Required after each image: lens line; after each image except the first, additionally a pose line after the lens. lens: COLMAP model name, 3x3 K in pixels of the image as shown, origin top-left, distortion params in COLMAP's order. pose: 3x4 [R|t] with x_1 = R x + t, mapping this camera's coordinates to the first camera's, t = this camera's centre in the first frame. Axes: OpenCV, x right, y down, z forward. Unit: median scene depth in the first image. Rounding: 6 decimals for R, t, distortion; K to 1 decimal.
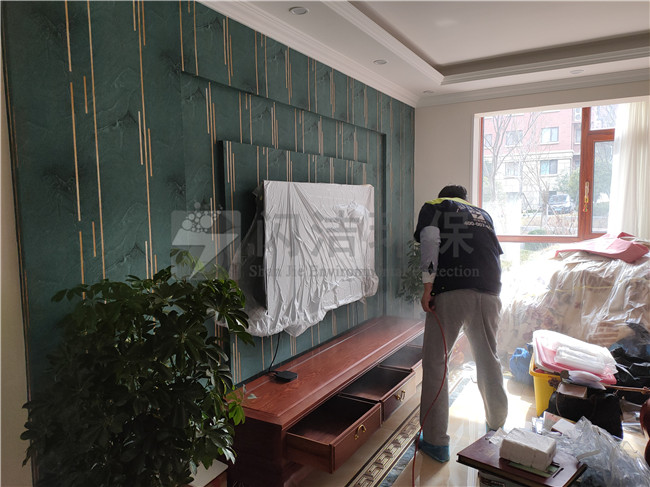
lens RADIAL K [[485.5, 0, 323.6], [0, 485.5, 248.6], [0, 0, 1]] dist [0.031398, -0.016300]
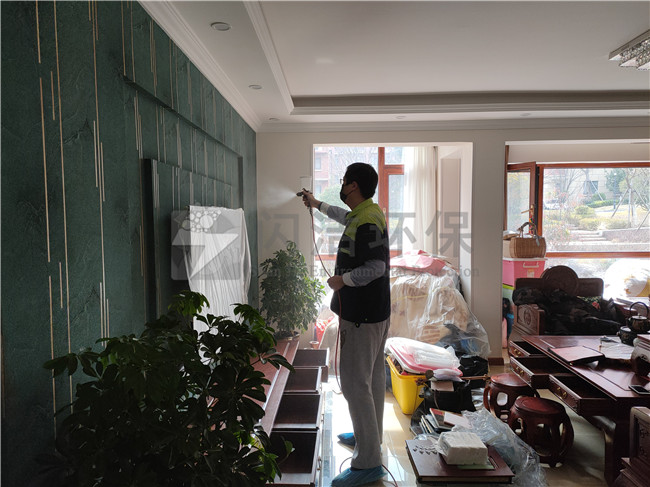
lens RADIAL K [[485.5, 0, 326.1], [0, 485.5, 246.6], [0, 0, 1]] dist [0.031398, -0.016300]
pose [[0.873884, -0.020561, 0.485700, -0.224502], [0.039698, 0.998787, -0.029144, -0.019002], [-0.484512, 0.044750, 0.873639, 0.064441]]
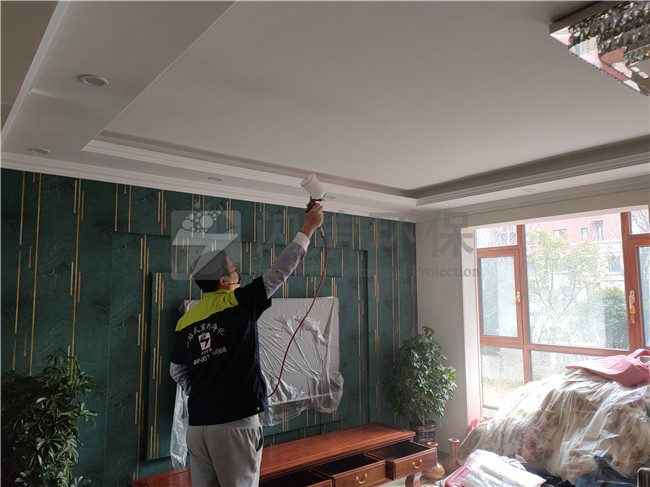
lens RADIAL K [[485.5, 0, 322.0], [0, 485.5, 249.6], [0, 0, 1]] dist [0.031398, -0.016300]
pose [[0.928445, -0.026008, -0.370557, 0.485338], [-0.041946, 0.983826, -0.174148, -0.040147], [0.369093, 0.177230, 0.912337, -0.074416]]
